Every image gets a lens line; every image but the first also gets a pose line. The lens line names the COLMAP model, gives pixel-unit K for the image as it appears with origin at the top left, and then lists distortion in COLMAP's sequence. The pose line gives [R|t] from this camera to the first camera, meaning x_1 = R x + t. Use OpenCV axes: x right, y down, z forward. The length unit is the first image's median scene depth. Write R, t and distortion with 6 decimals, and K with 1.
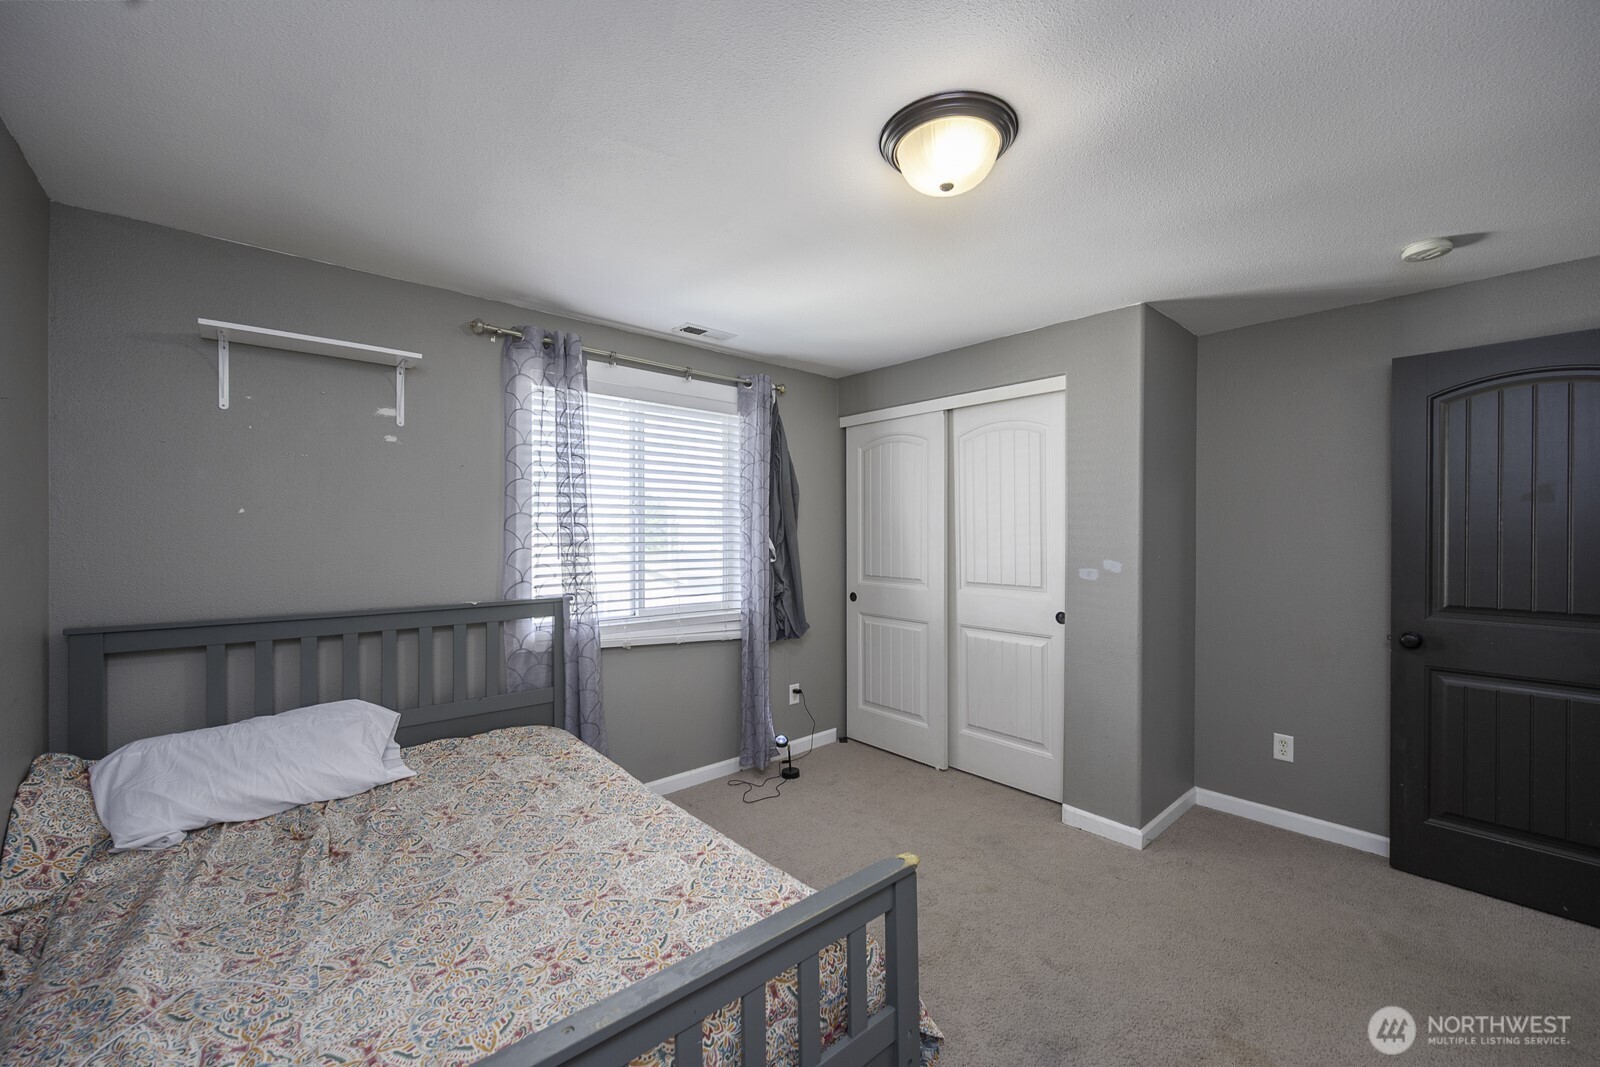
lens RADIAL K [[639.4, 0, 805.2], [0, 639.4, 537.4], [0, 0, 1]] dist [0.001601, 0.000211]
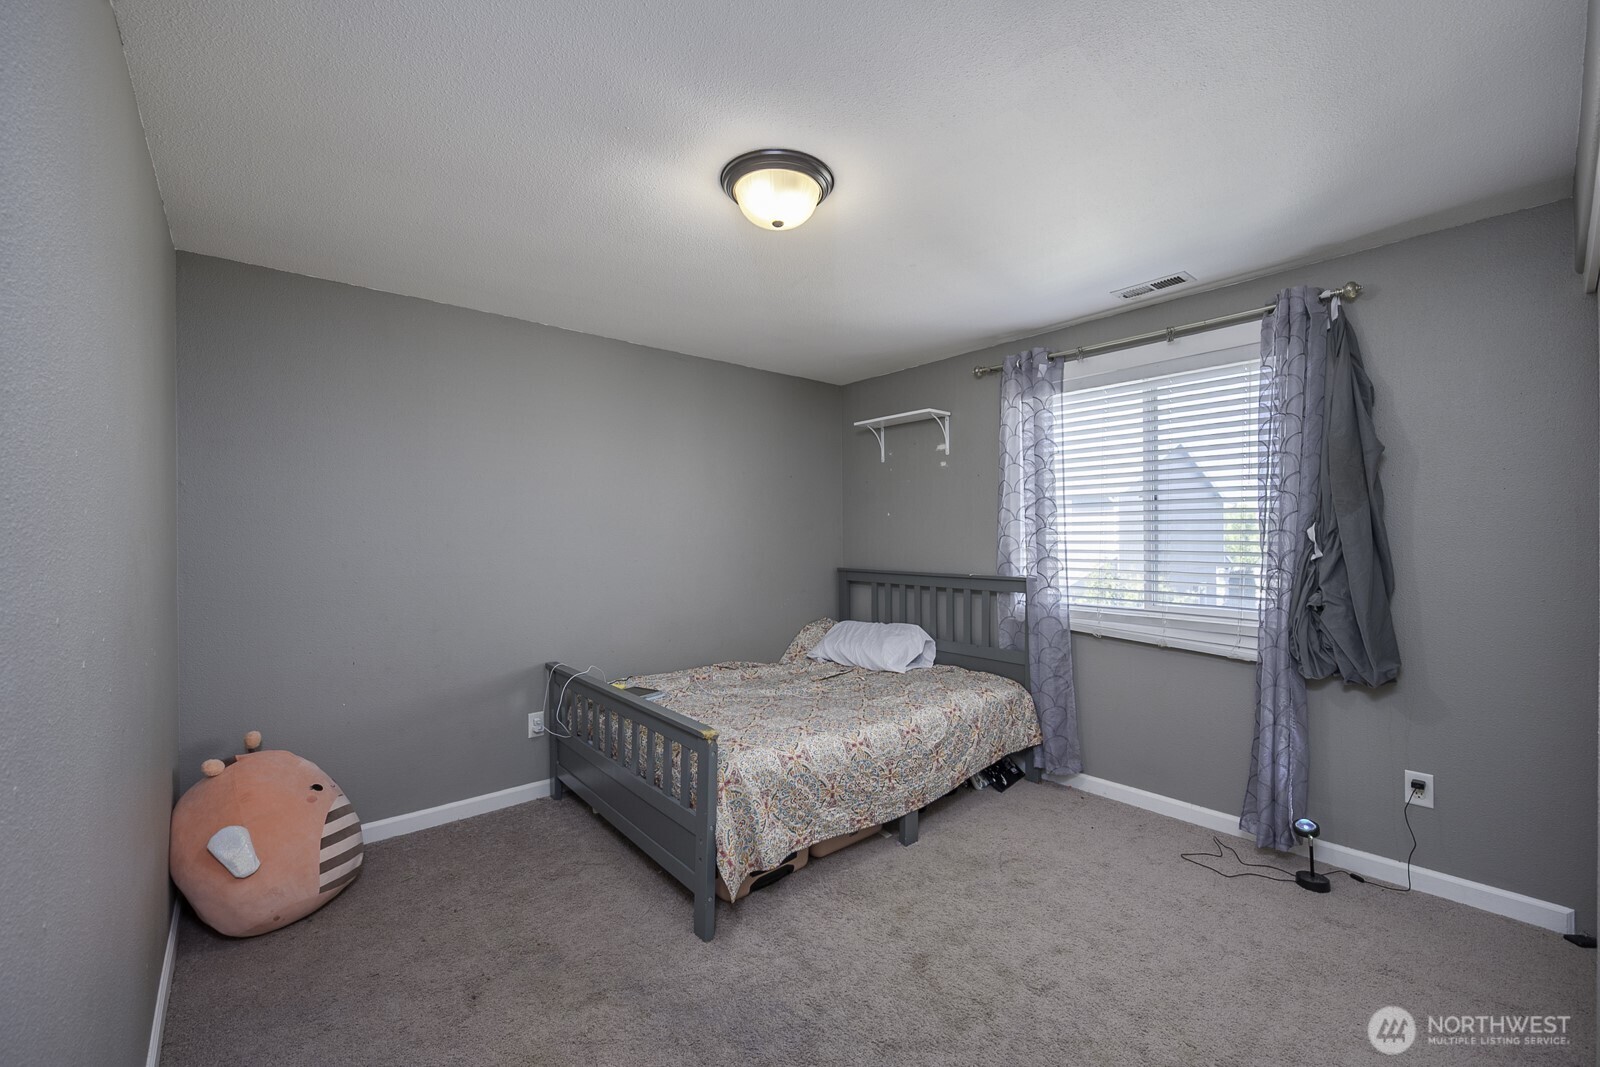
lens RADIAL K [[639.4, 0, 805.2], [0, 639.4, 537.4], [0, 0, 1]] dist [0.001601, 0.000211]
pose [[-0.008859, 0.007528, -0.999932, 0.800918], [0.005658, 0.999956, 0.007478, 0.008156], [0.999945, -0.005592, -0.008901, 0.608496]]
